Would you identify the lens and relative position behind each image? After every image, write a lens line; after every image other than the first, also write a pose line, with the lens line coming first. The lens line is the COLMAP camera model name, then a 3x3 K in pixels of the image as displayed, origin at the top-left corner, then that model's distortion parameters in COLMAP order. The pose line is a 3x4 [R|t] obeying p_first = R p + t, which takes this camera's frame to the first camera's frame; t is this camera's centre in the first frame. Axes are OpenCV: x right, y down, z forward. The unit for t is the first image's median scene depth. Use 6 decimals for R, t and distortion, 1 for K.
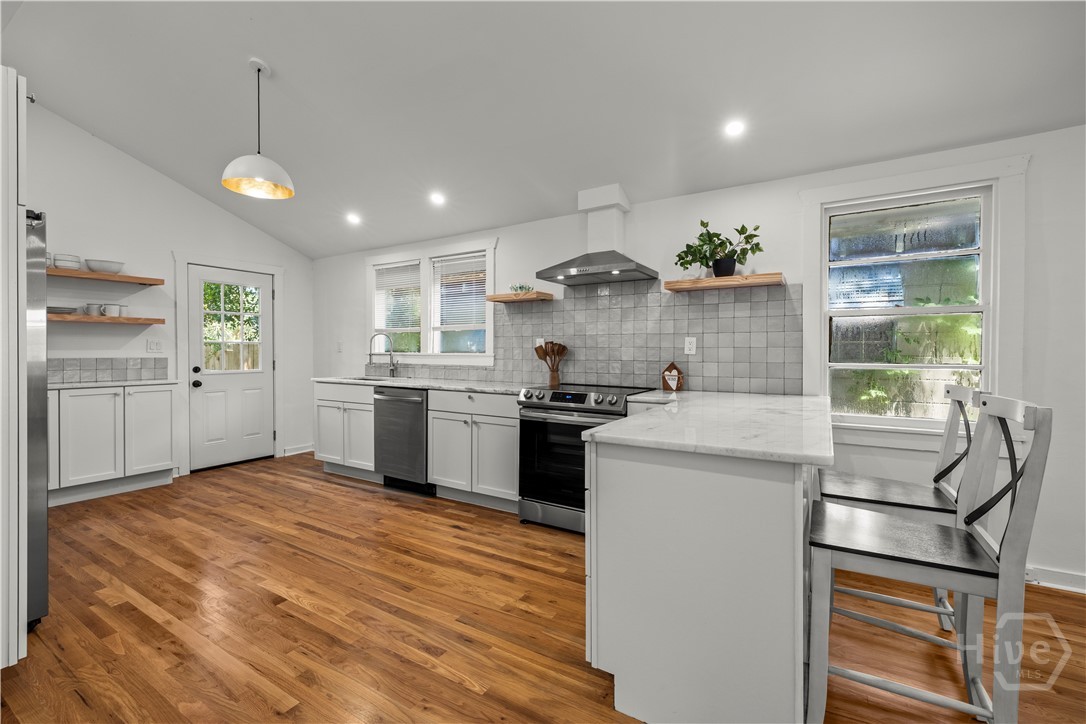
lens RADIAL K [[467.5, 0, 540.3], [0, 467.5, 353.5], [0, 0, 1]] dist [0.000636, -0.000167]
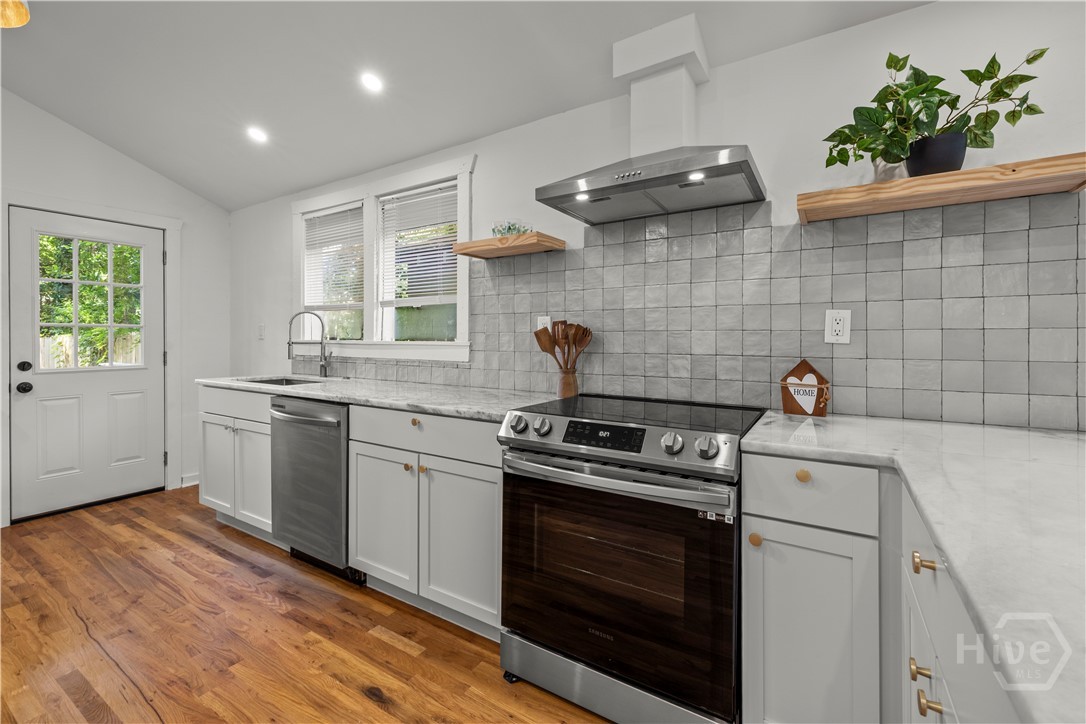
lens RADIAL K [[464.1, 0, 541.4], [0, 464.1, 337.7], [0, 0, 1]] dist [0.000006, -0.000002]
pose [[0.999963, -0.000933, -0.008524, 0.001669], [0.000876, 0.999977, -0.006785, -0.000972], [0.008530, 0.006777, 0.999941, 0.462607]]
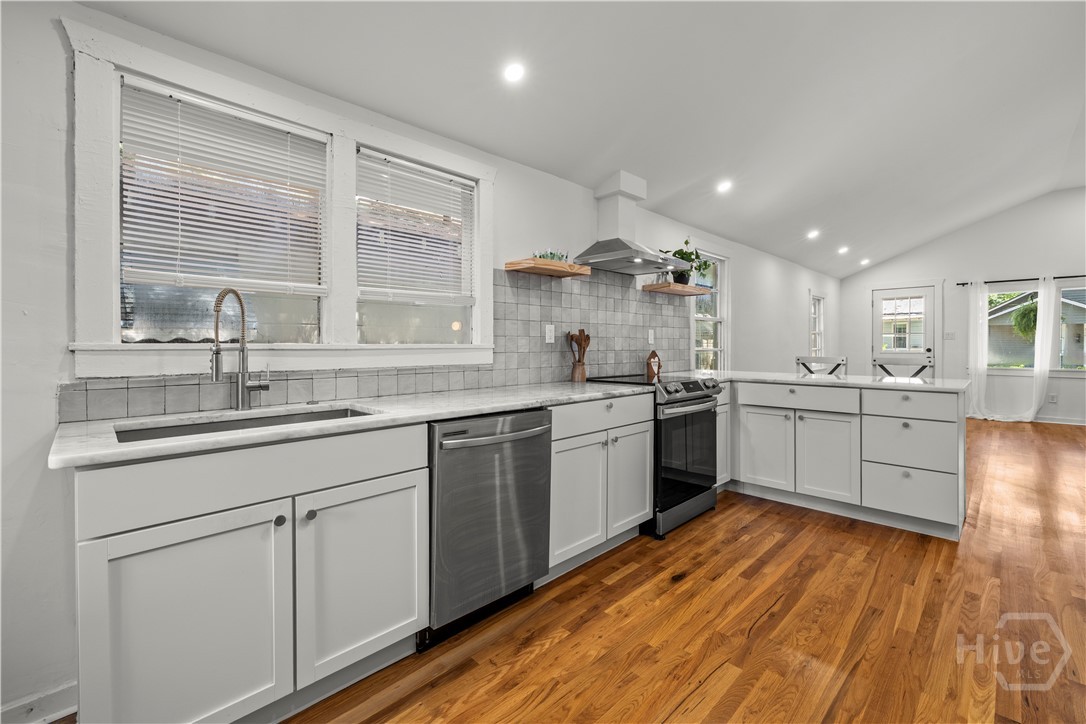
lens RADIAL K [[460.0, 0, 535.4], [0, 460.0, 346.2], [0, 0, 1]] dist [-0.001756, -0.000193]
pose [[0.242927, -0.006549, 0.970022, -0.849929], [0.007405, 0.999961, 0.004897, -0.000180], [-0.970016, 0.005993, 0.242966, 0.943988]]
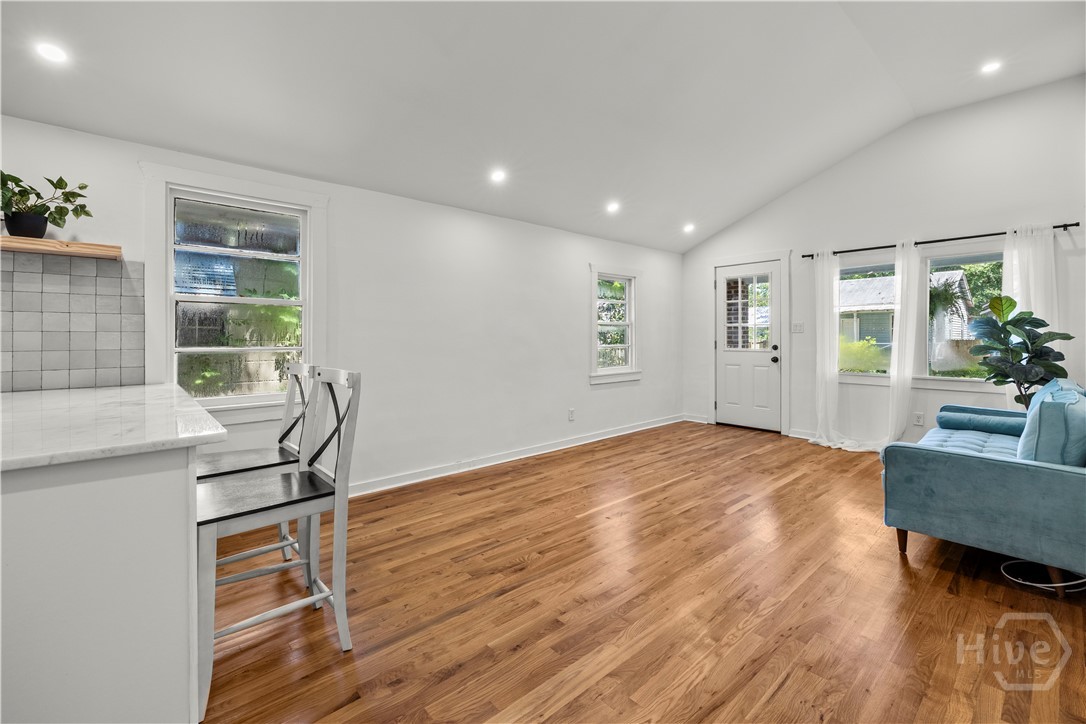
lens RADIAL K [[464.1, 0, 541.4], [0, 464.1, 337.7], [0, 0, 1]] dist [0.000006, -0.000002]
pose [[0.286367, -0.003122, 0.958115, -0.073936], [0.006620, 0.999977, 0.001280, 0.001530], [-0.958097, 0.005976, 0.286381, -0.004541]]
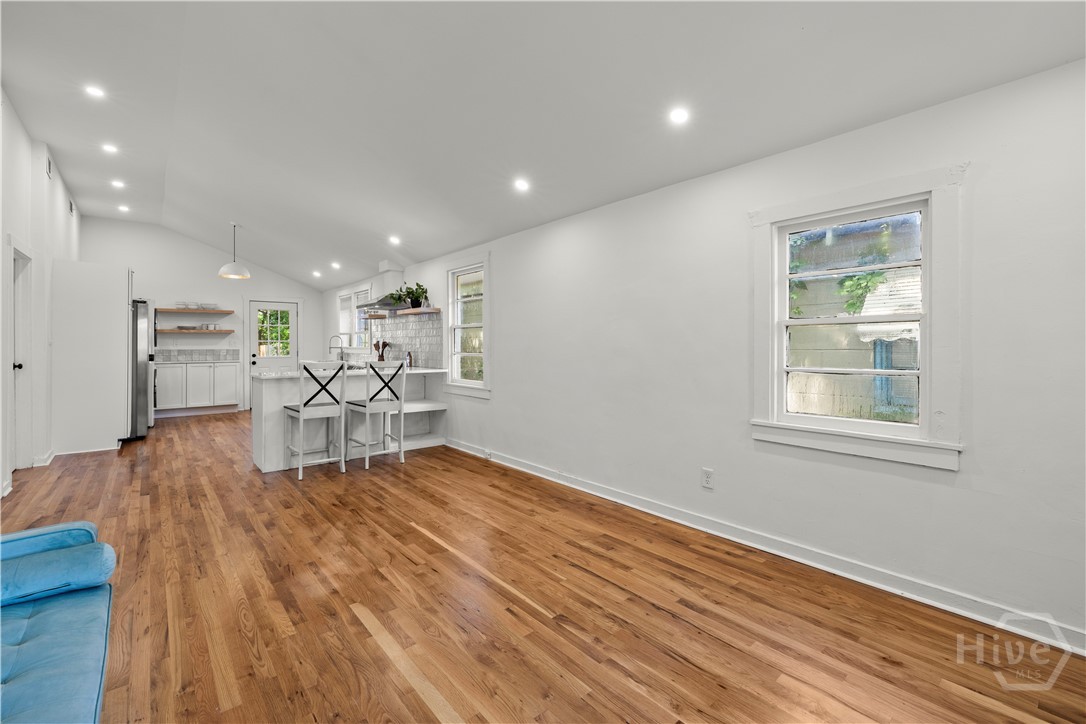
lens RADIAL K [[464.1, 0, 541.4], [0, 464.1, 337.7], [0, 0, 1]] dist [0.000006, -0.000002]
pose [[0.951221, -0.007168, -0.308426, 1.301878], [0.001984, 0.999852, -0.017118, -0.005137], [0.308502, 0.015671, 0.951094, -0.604178]]
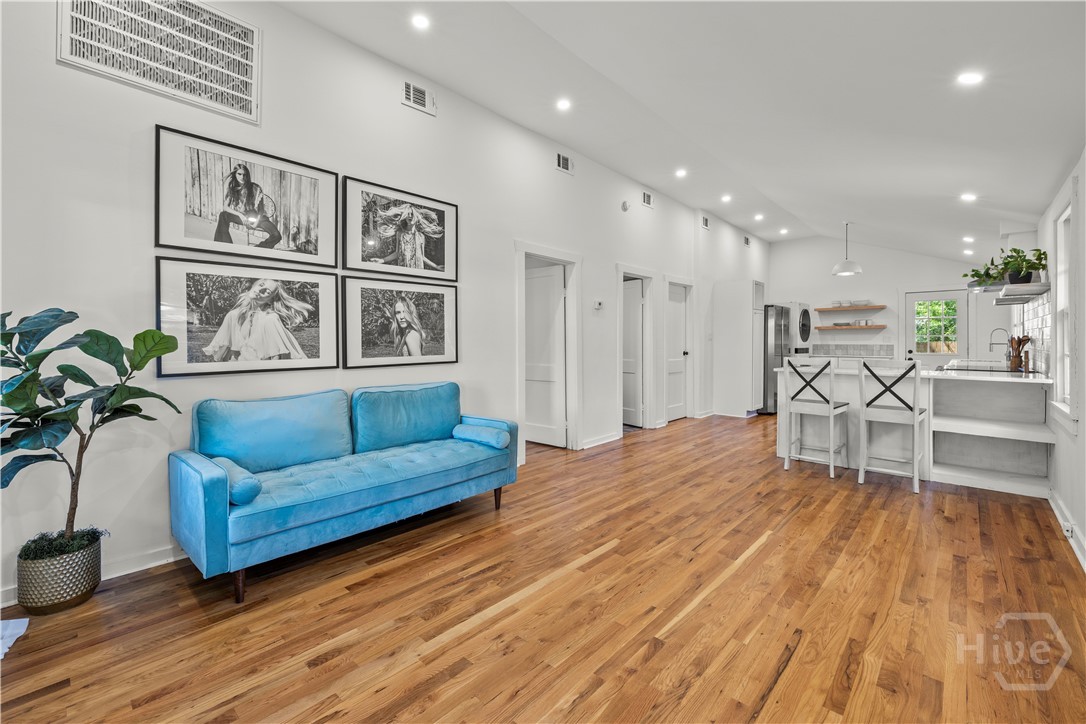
lens RADIAL K [[464.1, 0, 541.4], [0, 464.1, 337.7], [0, 0, 1]] dist [0.000006, -0.000002]
pose [[-0.190462, -0.007244, -0.981668, 1.688764], [-0.001689, 0.999974, -0.007052, -0.005165], [0.981693, 0.000315, -0.190470, -0.064225]]
